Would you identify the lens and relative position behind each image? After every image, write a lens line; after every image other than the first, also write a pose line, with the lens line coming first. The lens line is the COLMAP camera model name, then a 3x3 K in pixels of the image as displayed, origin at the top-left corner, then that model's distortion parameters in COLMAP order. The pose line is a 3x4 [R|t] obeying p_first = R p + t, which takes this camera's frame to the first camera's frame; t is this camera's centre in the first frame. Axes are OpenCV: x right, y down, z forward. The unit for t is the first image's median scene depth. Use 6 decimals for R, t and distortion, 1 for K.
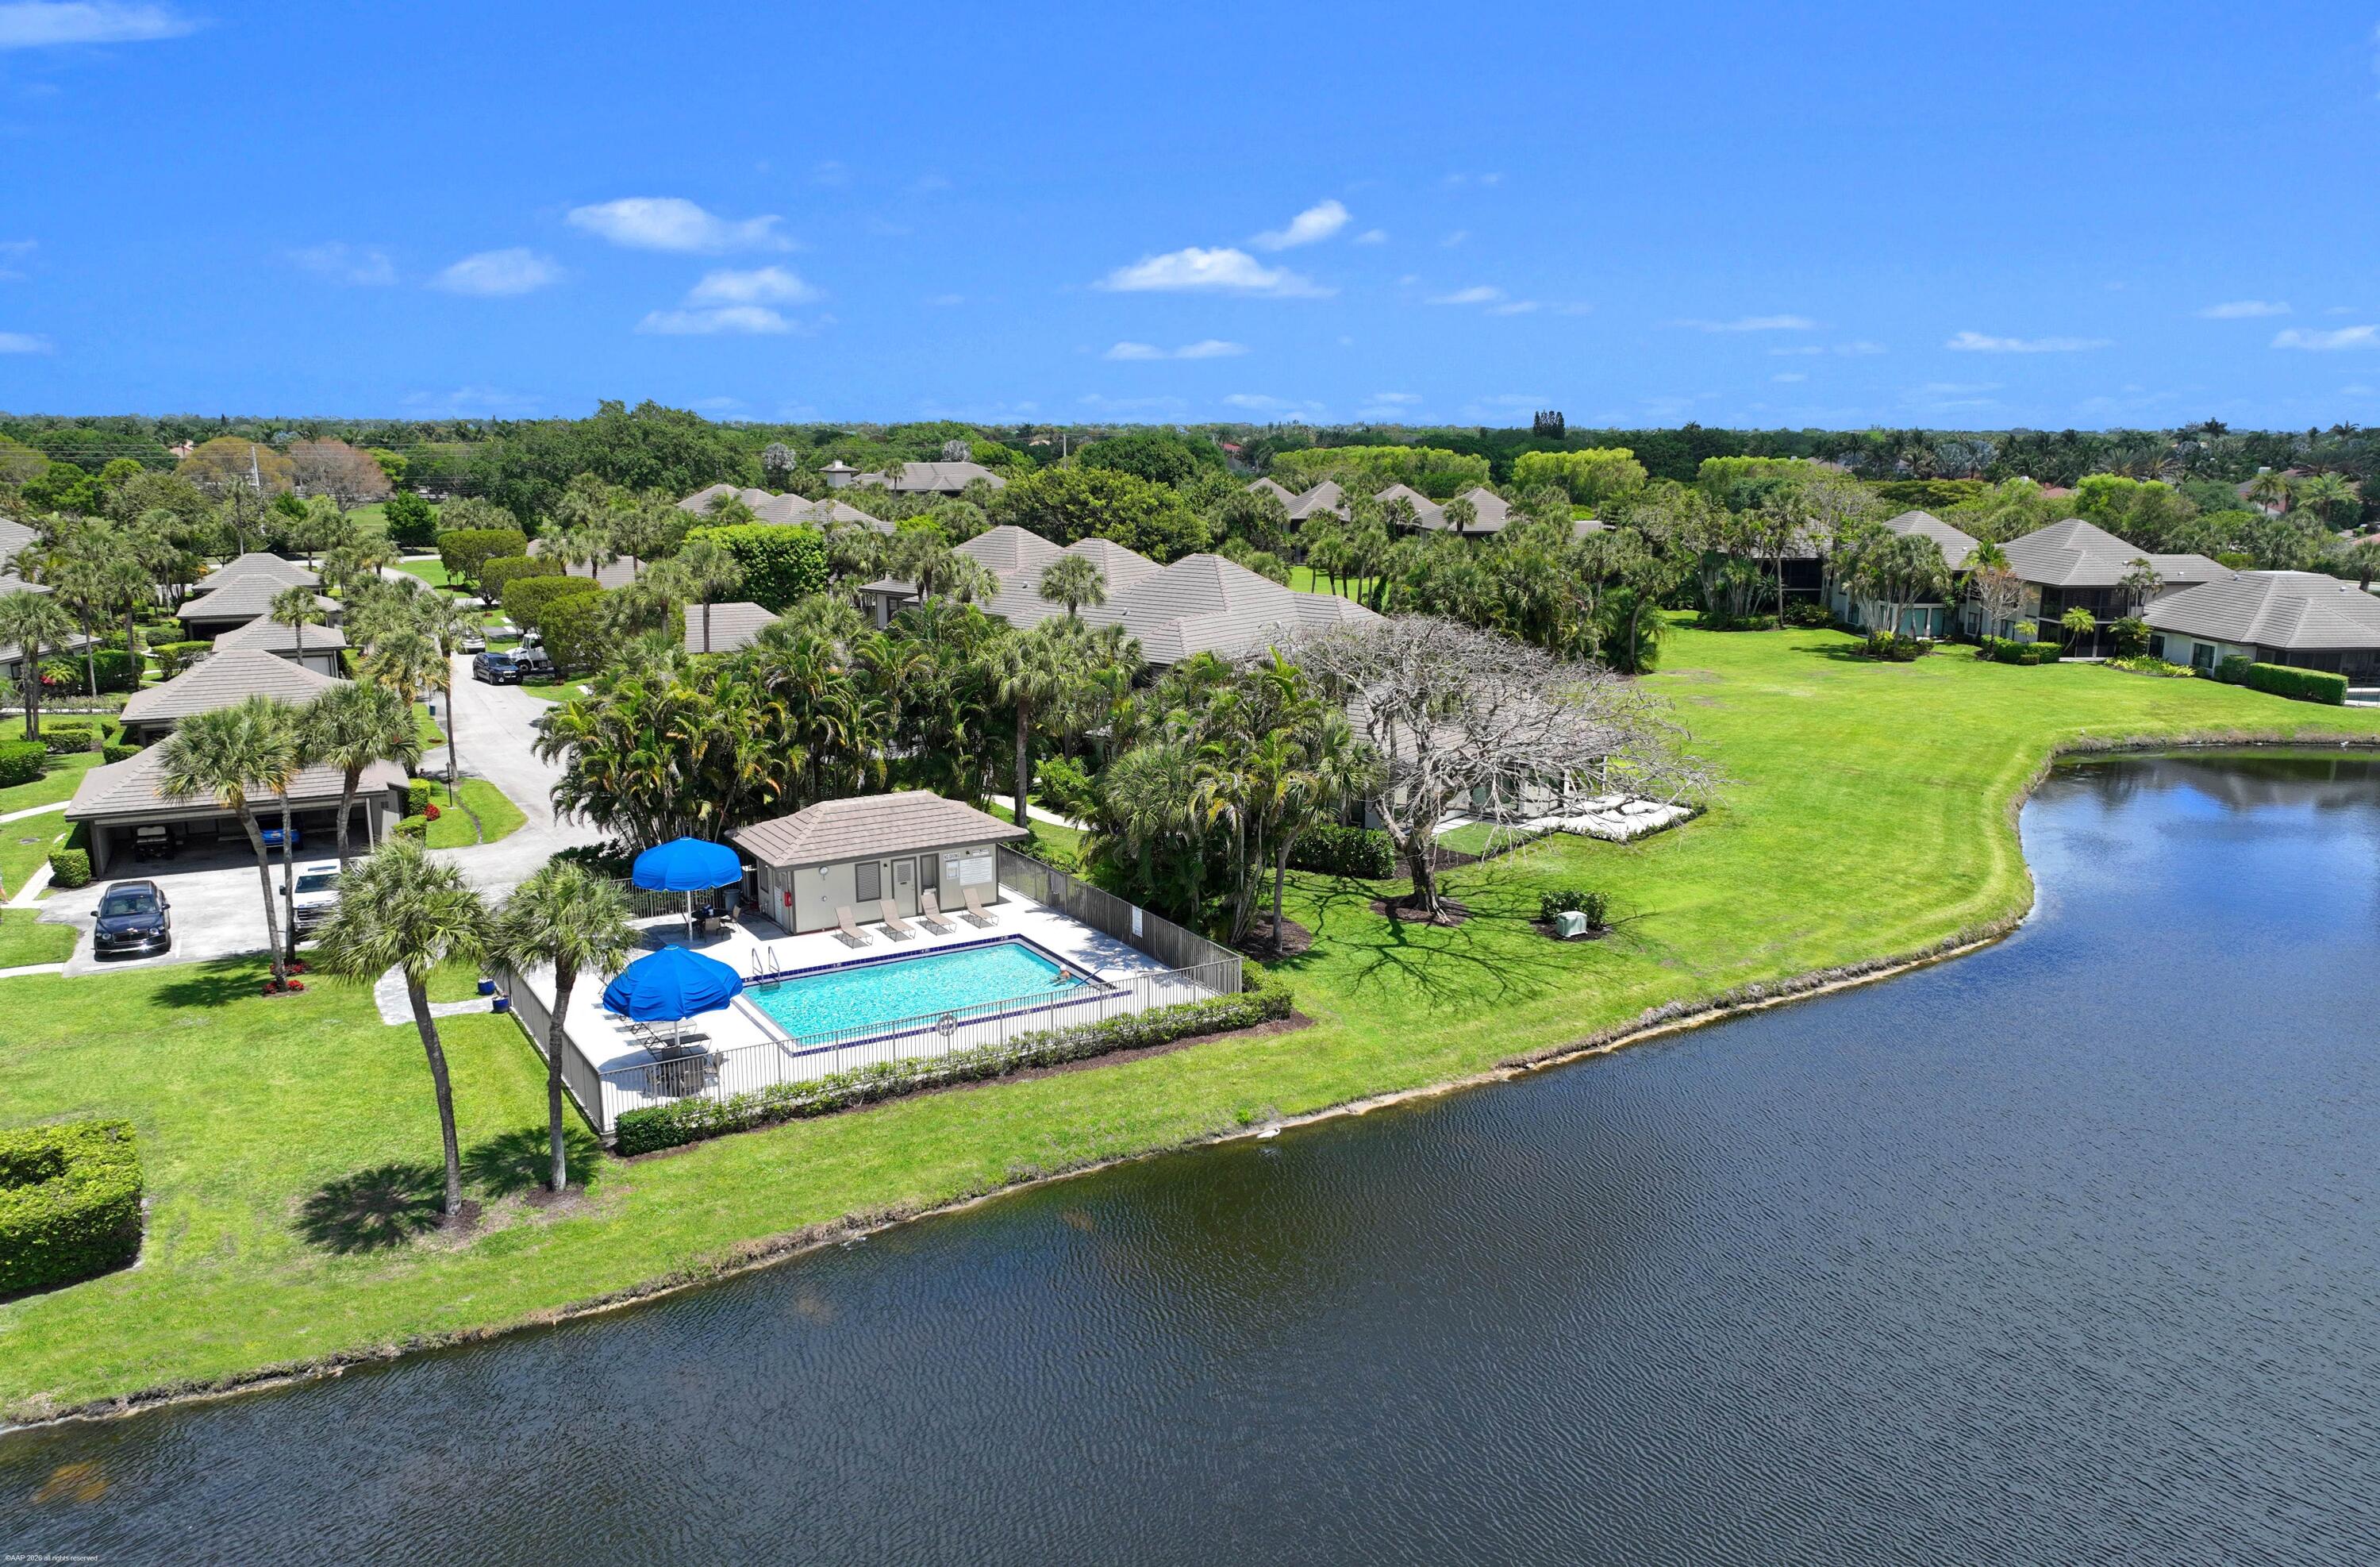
lens RADIAL K [[1612.6, 0, 1190.0], [0, 1612.6, 783.5], [0, 0, 1]] dist [0.002960, 0.000616]
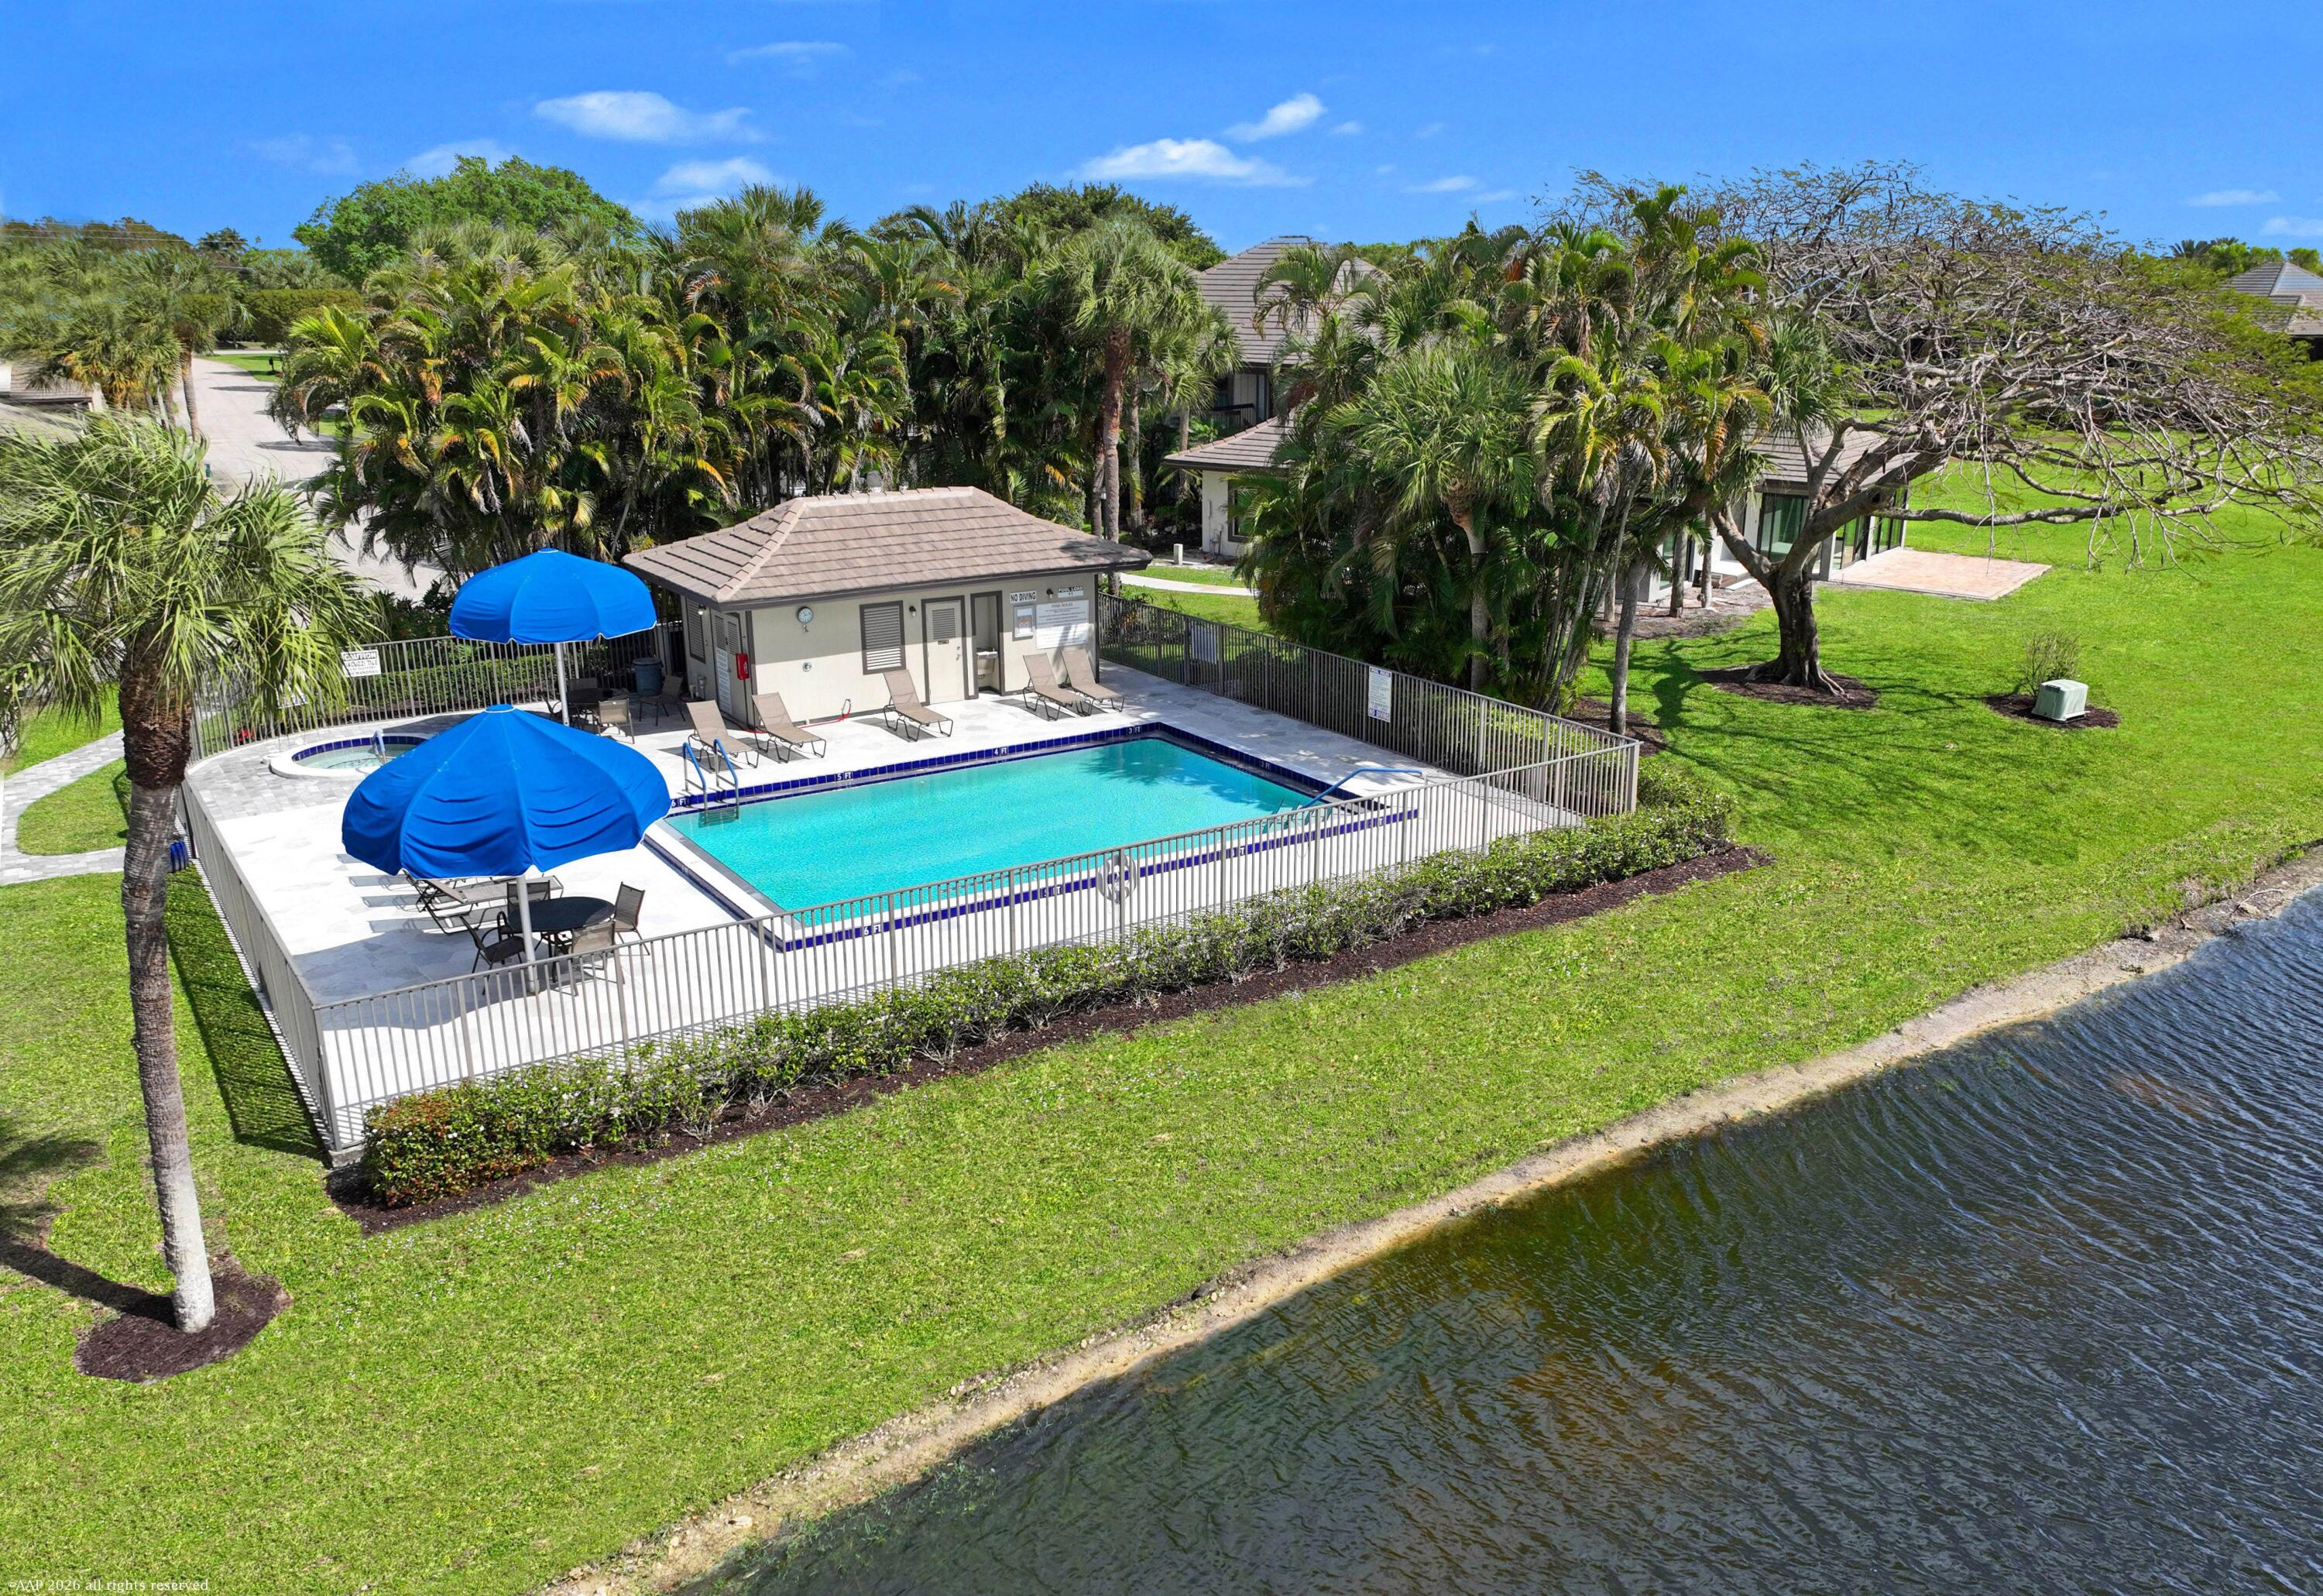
lens RADIAL K [[1744.9, 0, 1161.5], [0, 1744.9, 798.0], [0, 0, 1]] dist [0.004853, -0.001791]
pose [[0.999782, -0.017368, 0.011554, -0.120869], [0.016247, 0.995730, 0.090872, 0.069895], [-0.013083, -0.090664, 0.995796, 0.427452]]
